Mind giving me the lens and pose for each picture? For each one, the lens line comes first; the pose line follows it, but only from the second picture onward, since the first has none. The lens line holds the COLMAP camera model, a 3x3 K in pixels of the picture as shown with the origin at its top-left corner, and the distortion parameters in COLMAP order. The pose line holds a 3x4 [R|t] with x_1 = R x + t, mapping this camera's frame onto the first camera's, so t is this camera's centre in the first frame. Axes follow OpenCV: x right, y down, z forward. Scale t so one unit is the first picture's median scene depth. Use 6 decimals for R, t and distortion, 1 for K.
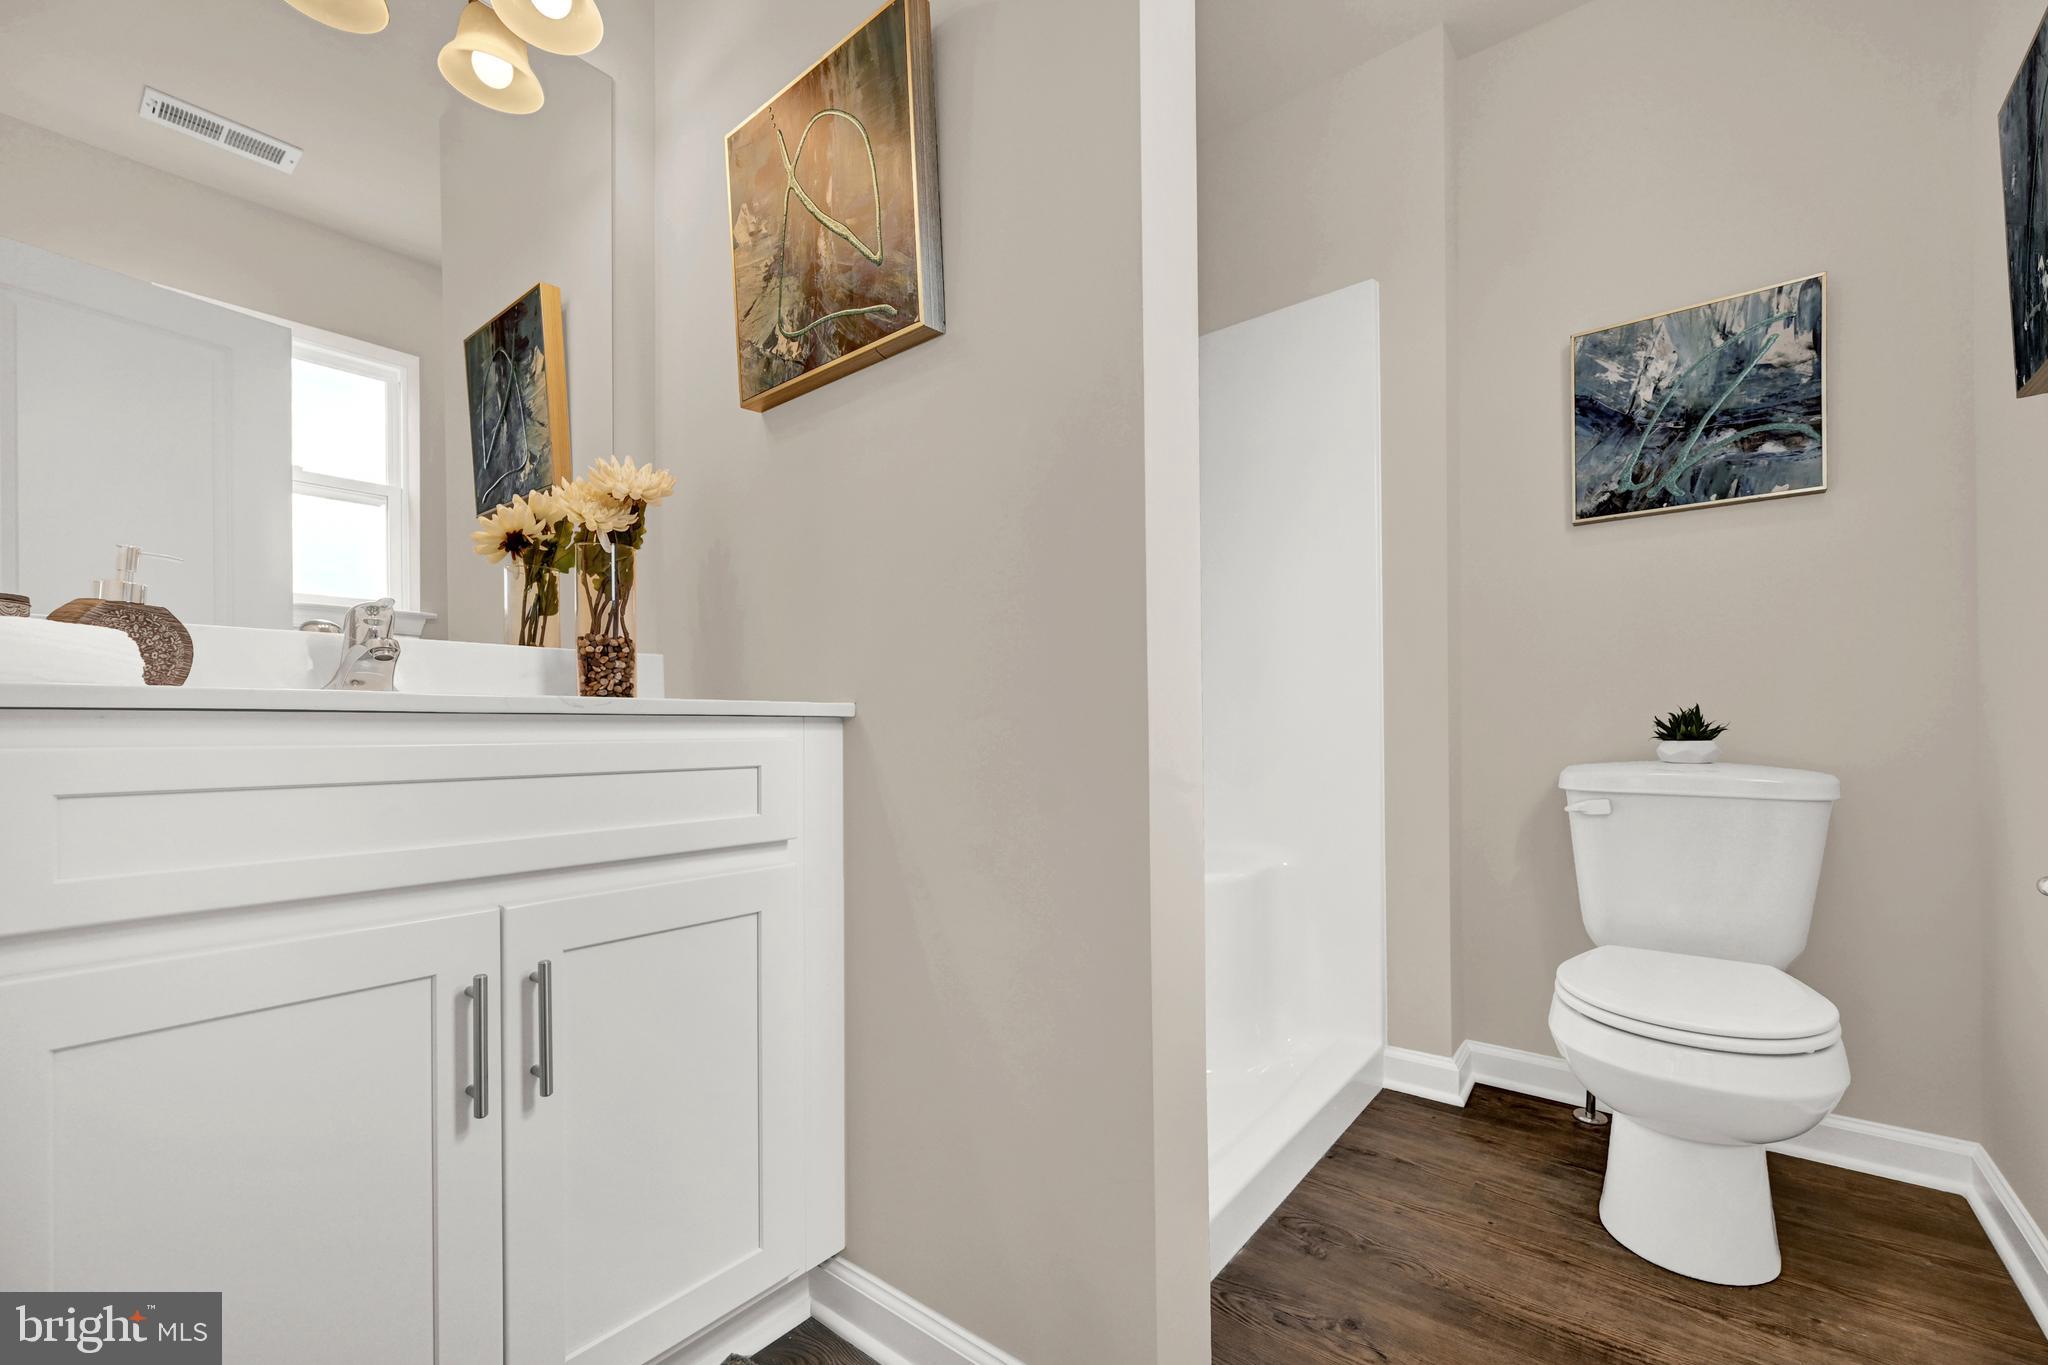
lens RADIAL K [[827.9, 0, 1019.6], [0, 827.9, 723.8], [0, 0, 1]] dist [-0.004726, -0.000510]
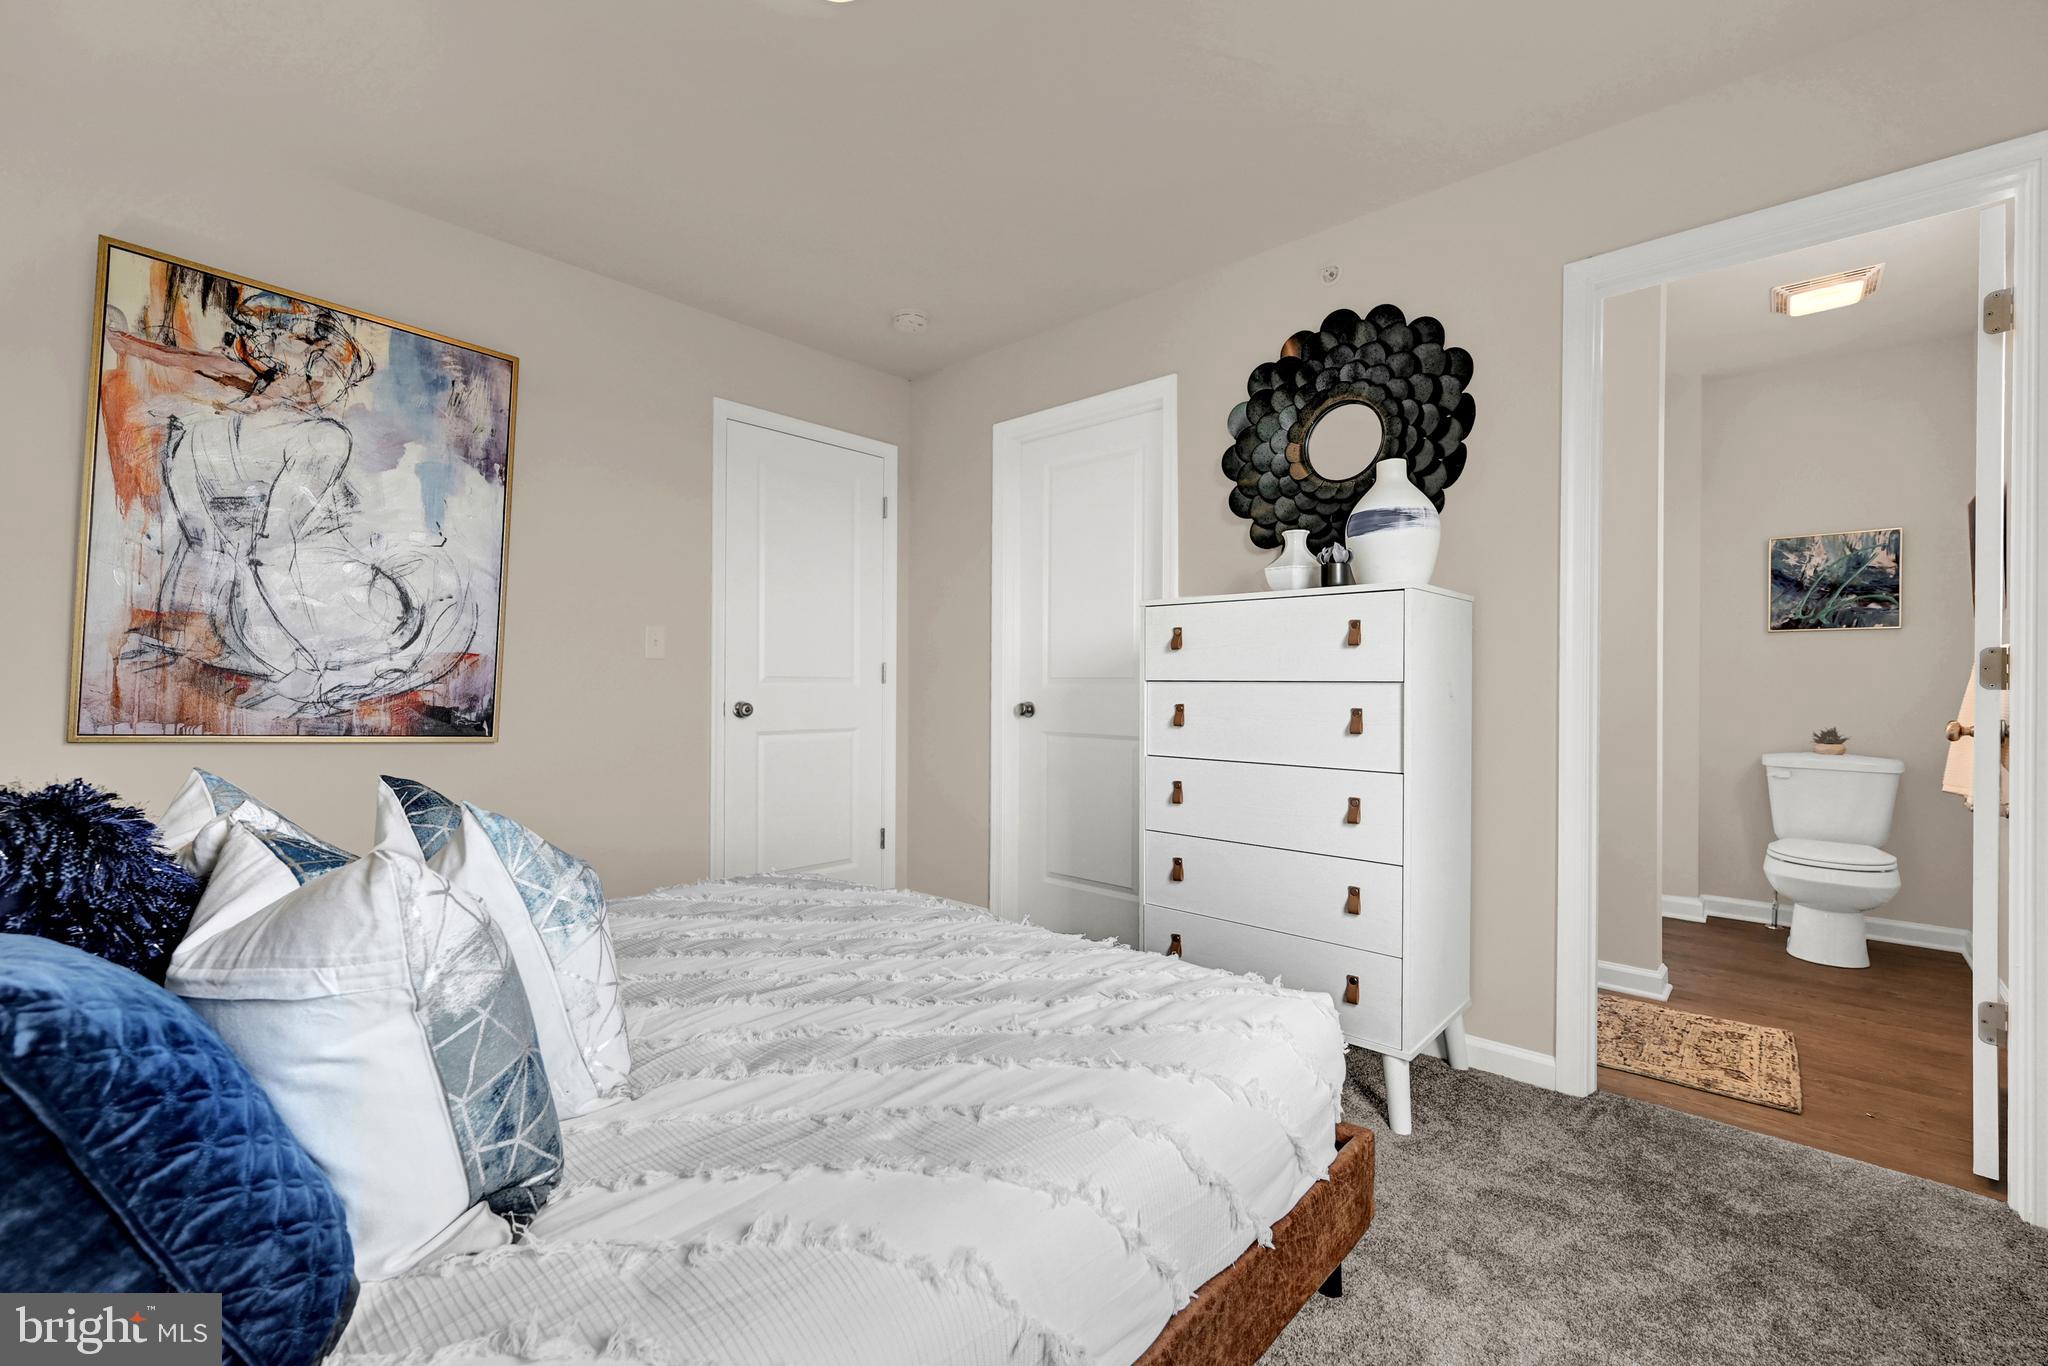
lens RADIAL K [[827.9, 0, 1023.0], [0, 827.9, 682.9], [0, 0, 1]] dist [-0.004726, -0.000510]
pose [[0.996773, 0.011379, -0.079460, -1.061725], [-0.011121, 0.999931, 0.003682, -0.116162], [0.079496, -0.002787, 0.996831, -1.241428]]
